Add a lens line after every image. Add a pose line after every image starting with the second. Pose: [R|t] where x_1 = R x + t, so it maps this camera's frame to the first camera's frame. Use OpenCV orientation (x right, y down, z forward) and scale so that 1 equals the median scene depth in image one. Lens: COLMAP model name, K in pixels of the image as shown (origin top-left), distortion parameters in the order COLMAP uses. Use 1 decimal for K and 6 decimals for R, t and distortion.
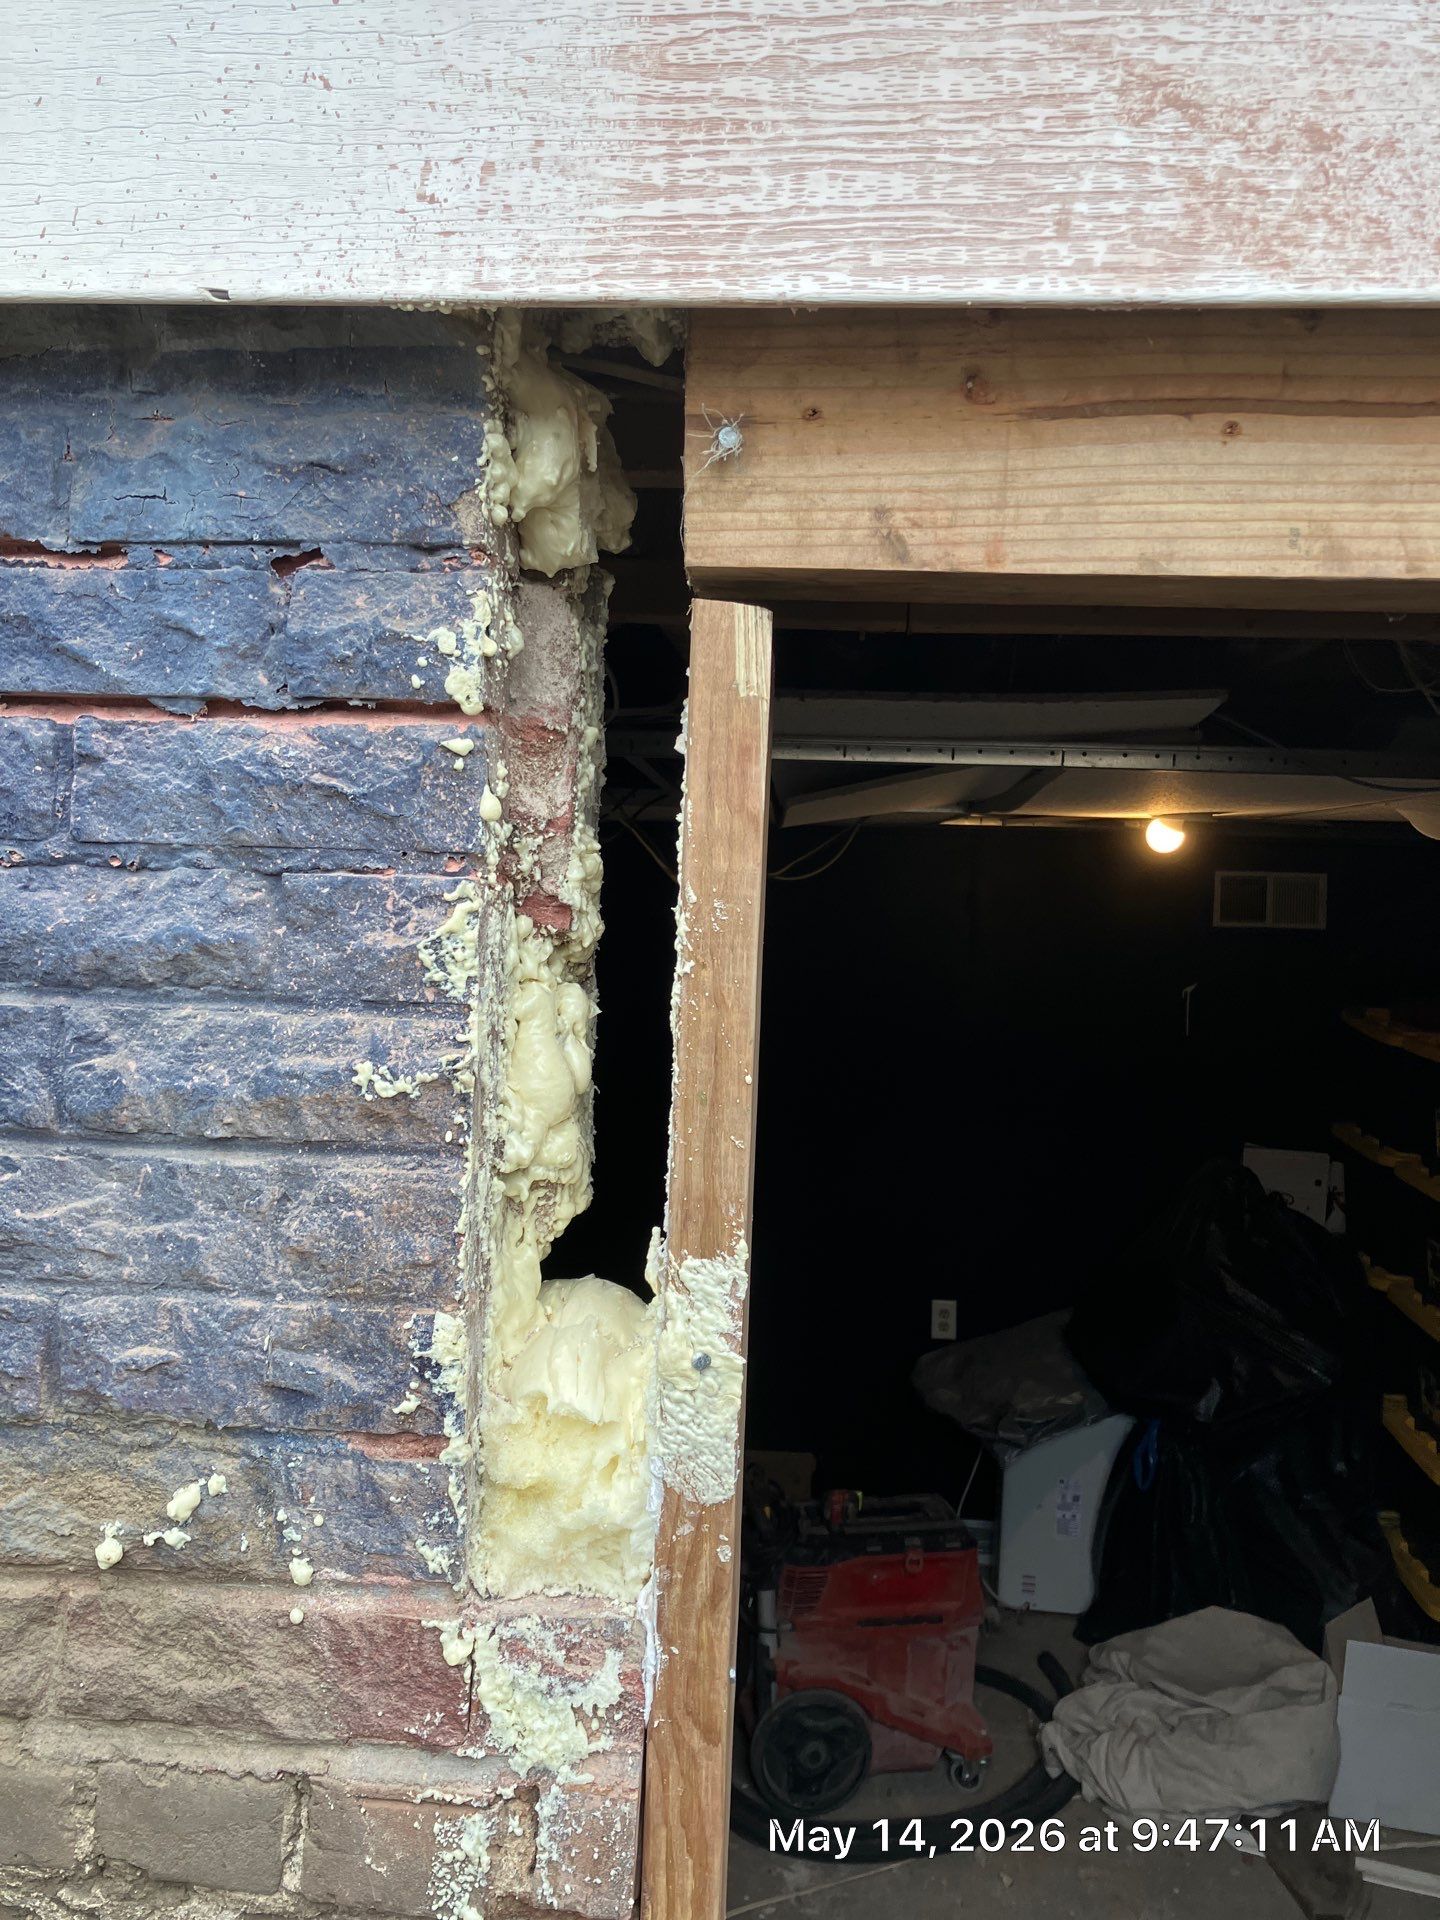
lens RADIAL K [[1468.3, 0, 718.5], [0, 1468.3, 930.7], [0, 0, 1]] dist [0.033069, -0.009801]
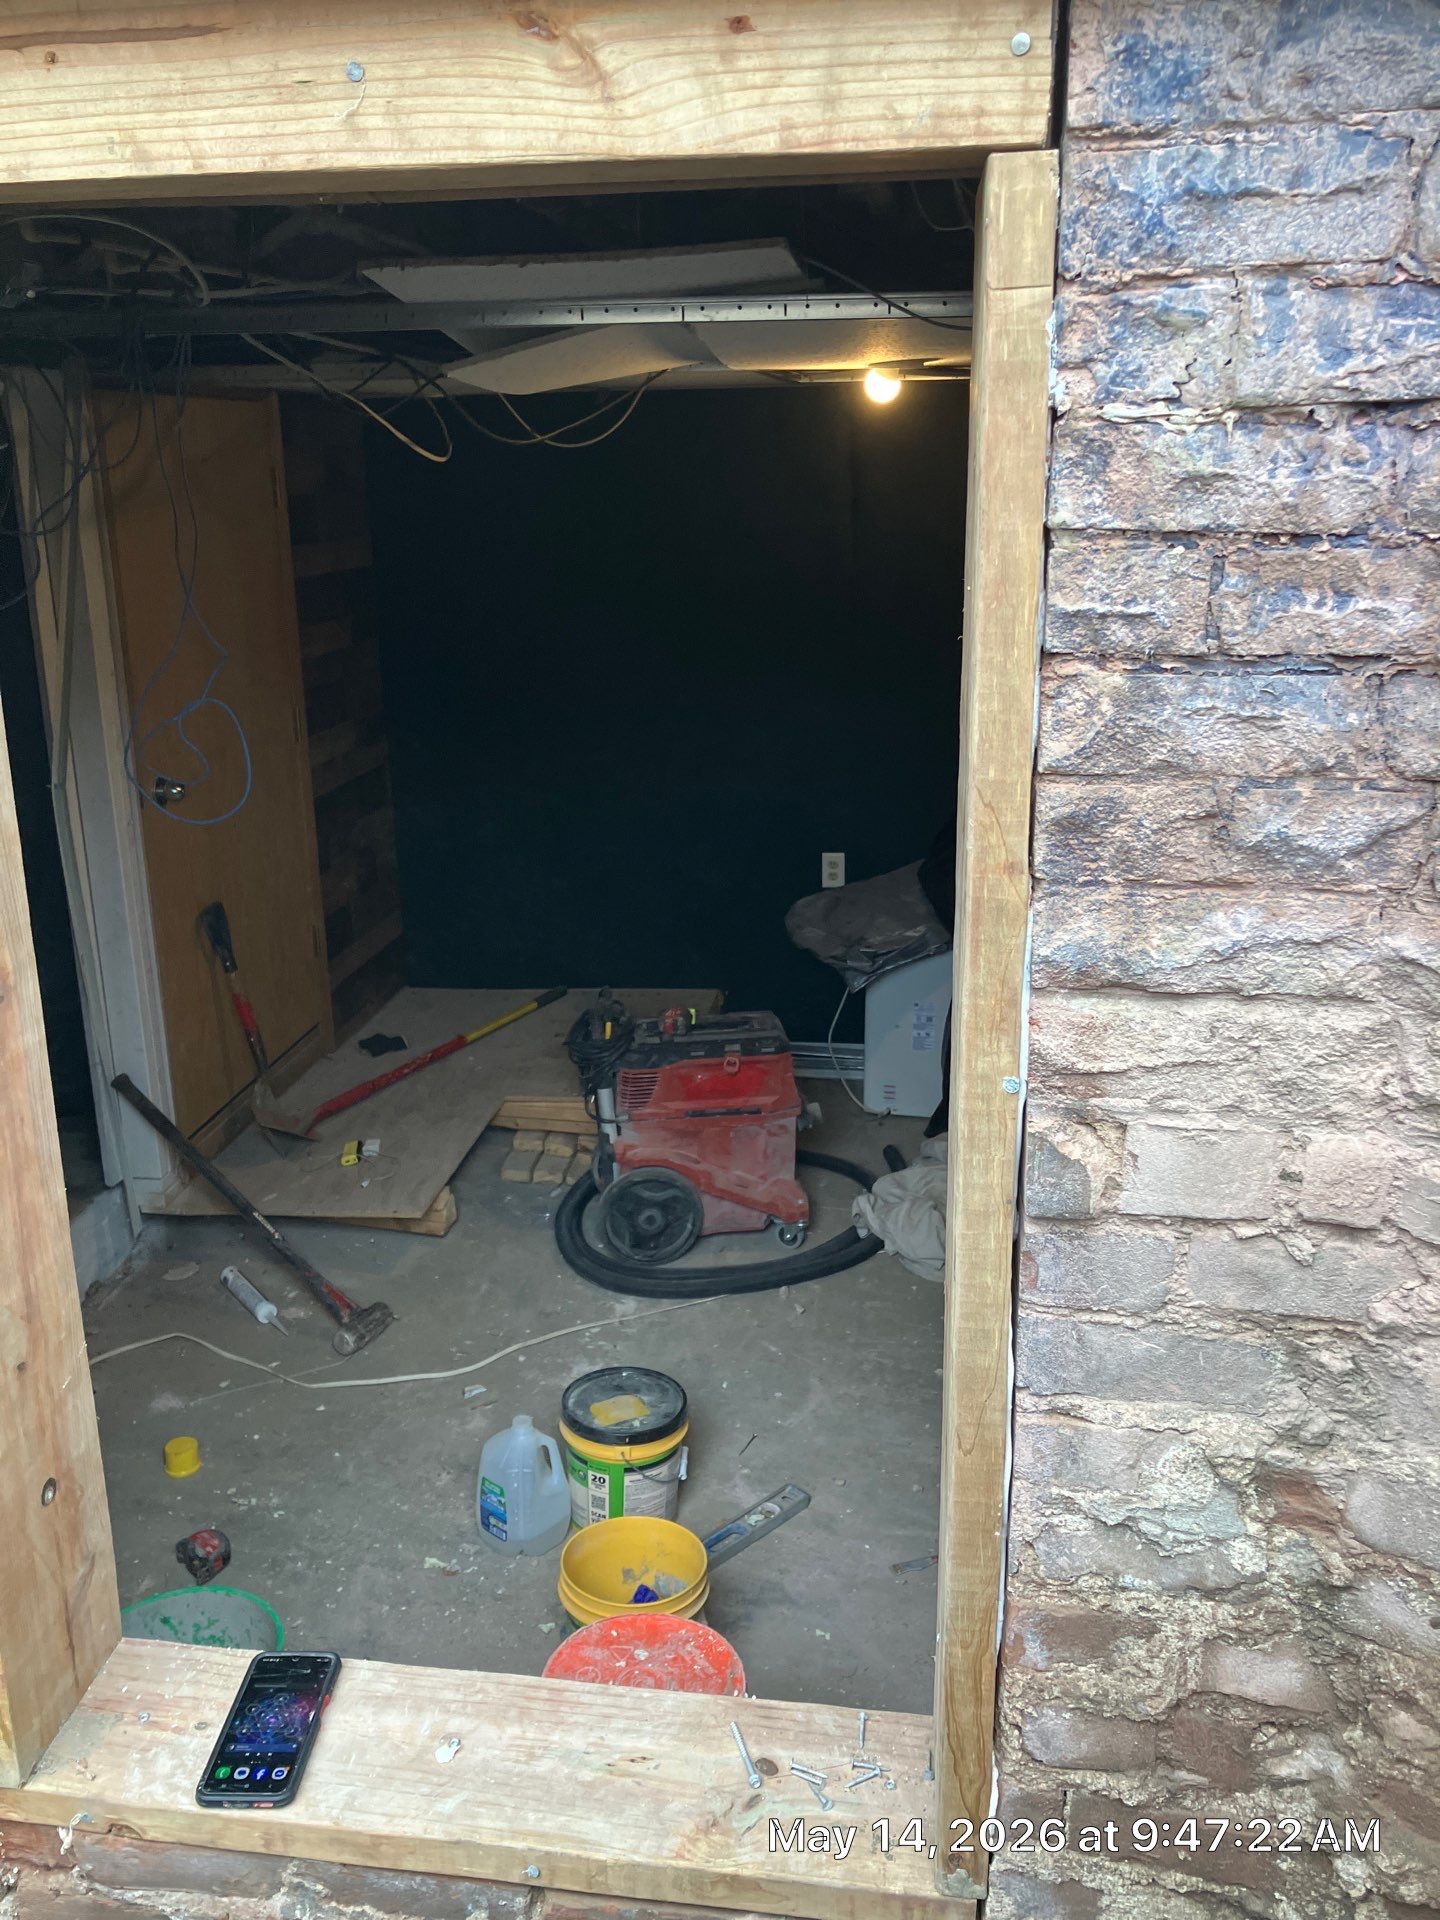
lens RADIAL K [[1501.0, 0, 722.4], [0, 1501.0, 858.7], [0, 0, 1]] dist [0.217254, -0.258878]
pose [[0.994004, -0.029996, -0.105149, 0.254127], [0.052223, 0.975104, 0.215512, 0.018848], [0.096067, -0.219711, 0.970823, -0.103480]]
